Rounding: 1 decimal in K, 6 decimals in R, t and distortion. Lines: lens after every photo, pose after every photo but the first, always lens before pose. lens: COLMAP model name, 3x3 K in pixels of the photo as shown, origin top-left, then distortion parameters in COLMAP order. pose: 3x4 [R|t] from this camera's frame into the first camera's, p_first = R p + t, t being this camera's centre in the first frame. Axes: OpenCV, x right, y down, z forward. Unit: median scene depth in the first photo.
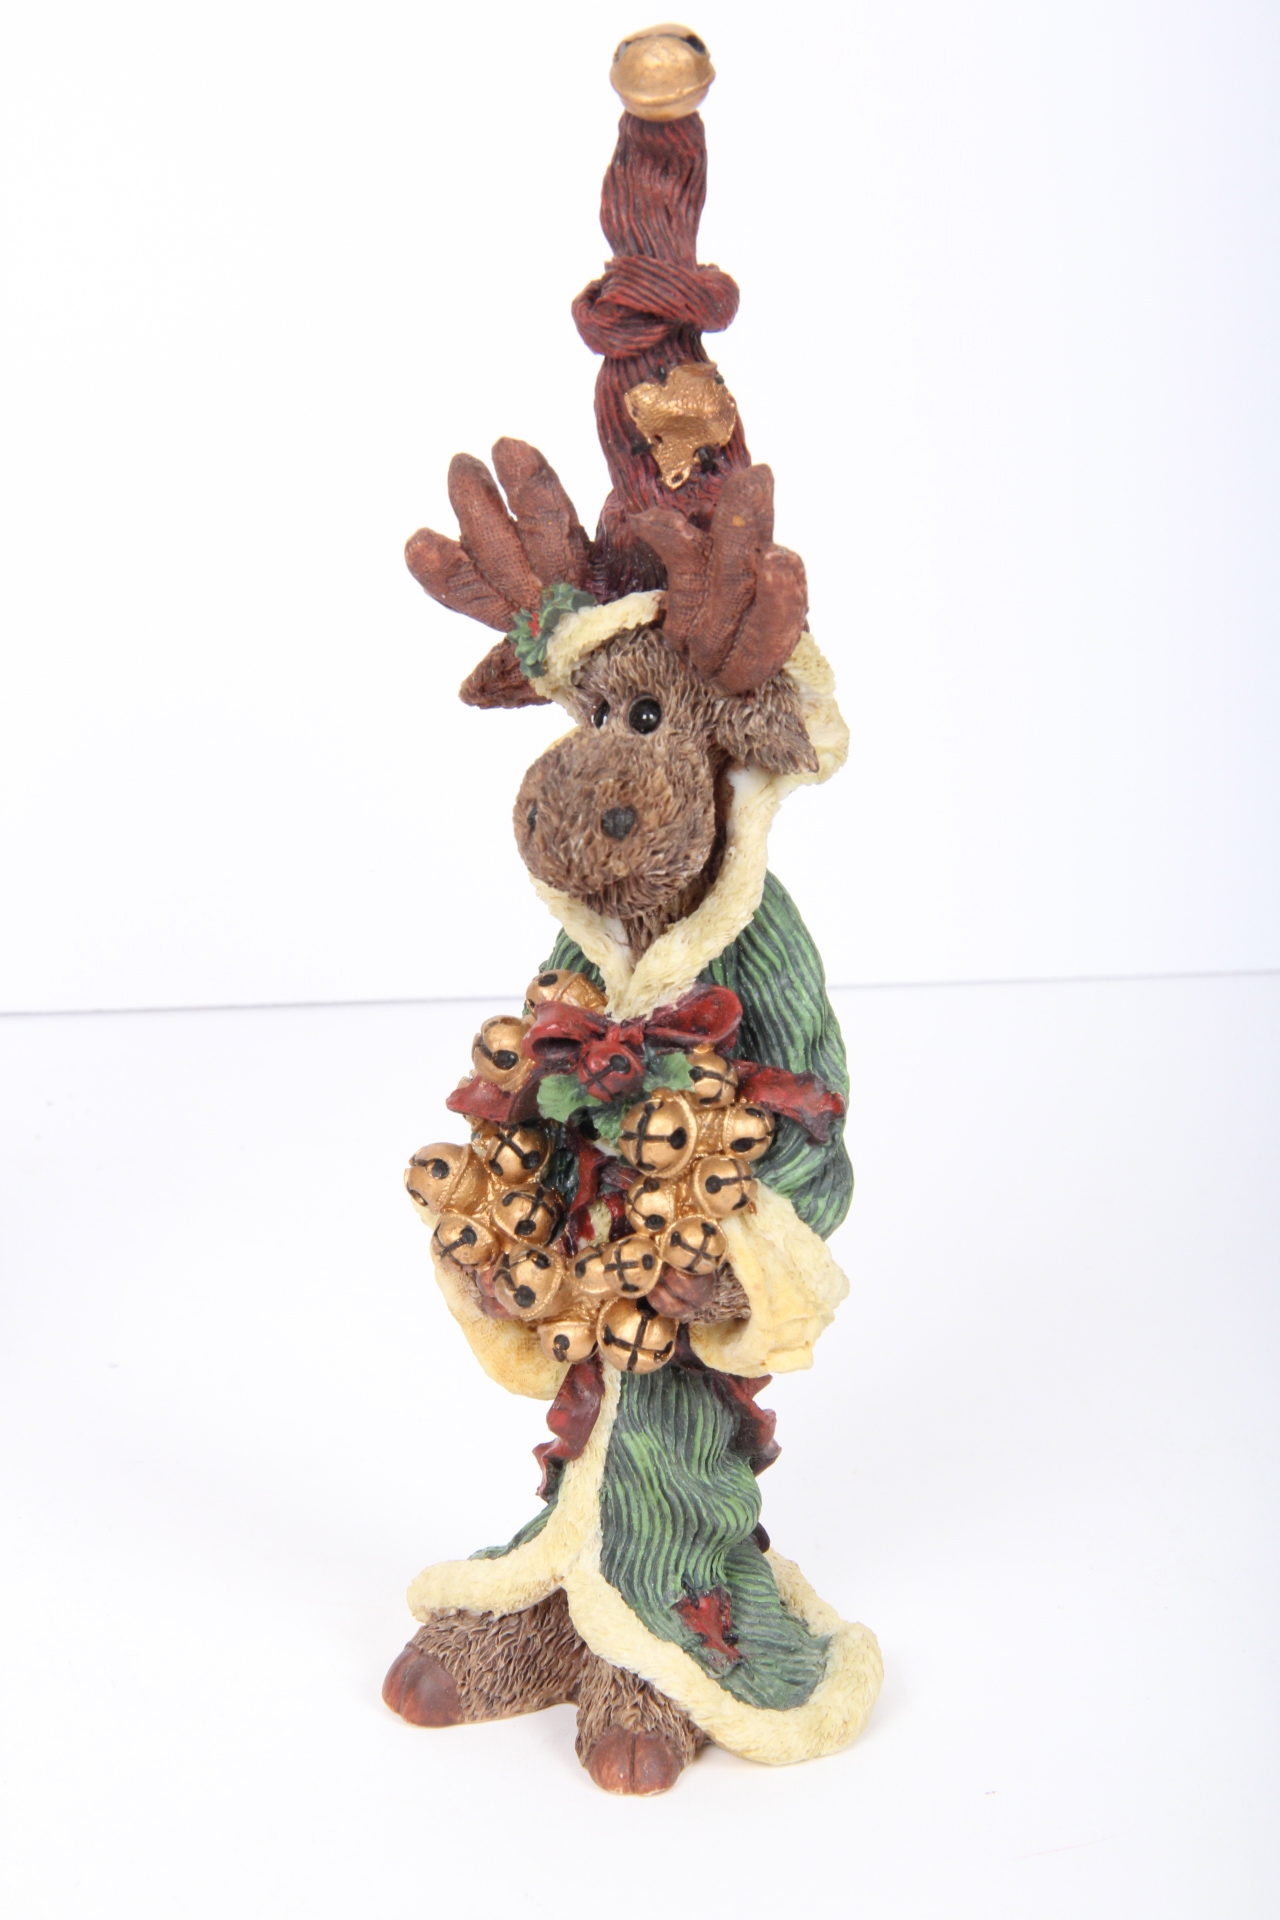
lens RADIAL K [[5017.5, 0, 640.0], [0, 5017.5, 960.0], [0, 0, 1]] dist [0.248850, -0.106308]
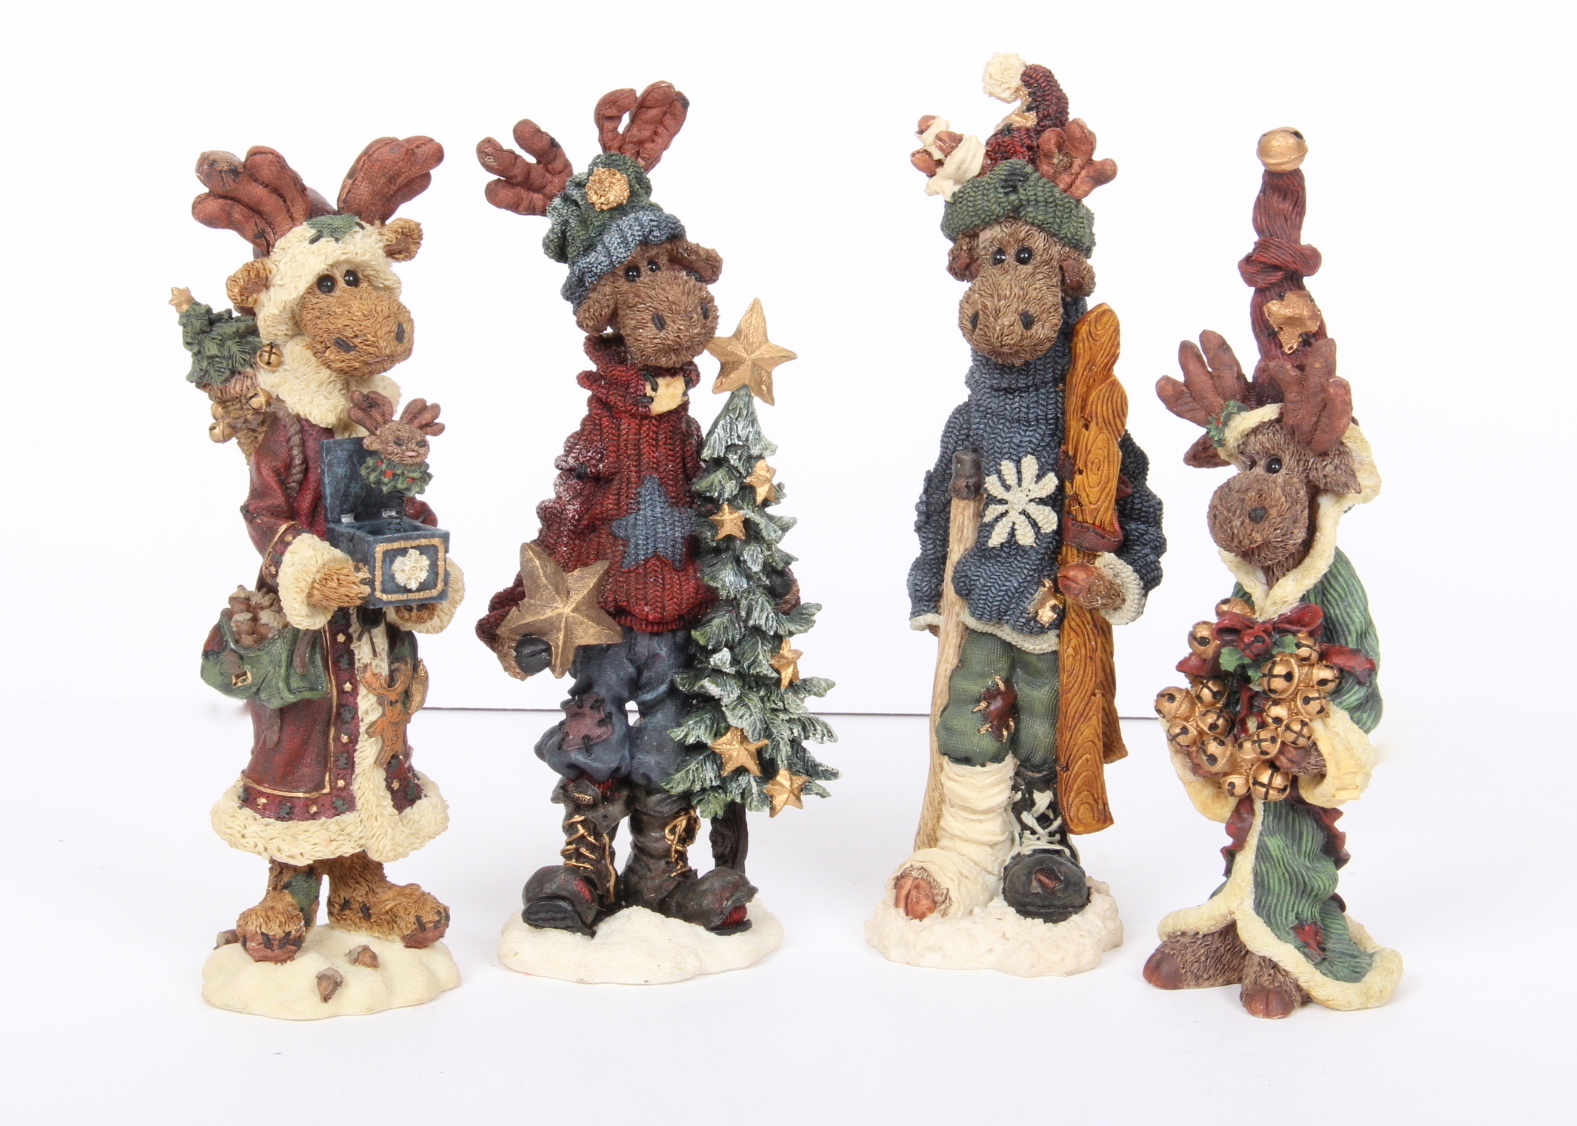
lens RADIAL K [[3578.8, 0, 788.5], [0, 3578.8, 563.0], [0, 0, 1]] dist [0.187979, 0.520903]
pose [[0.982576, 0.006440, -0.185749, 0.076755], [-0.026091, 0.994283, -0.103545, 0.142714], [0.184020, 0.106587, 0.977126, -0.435356]]
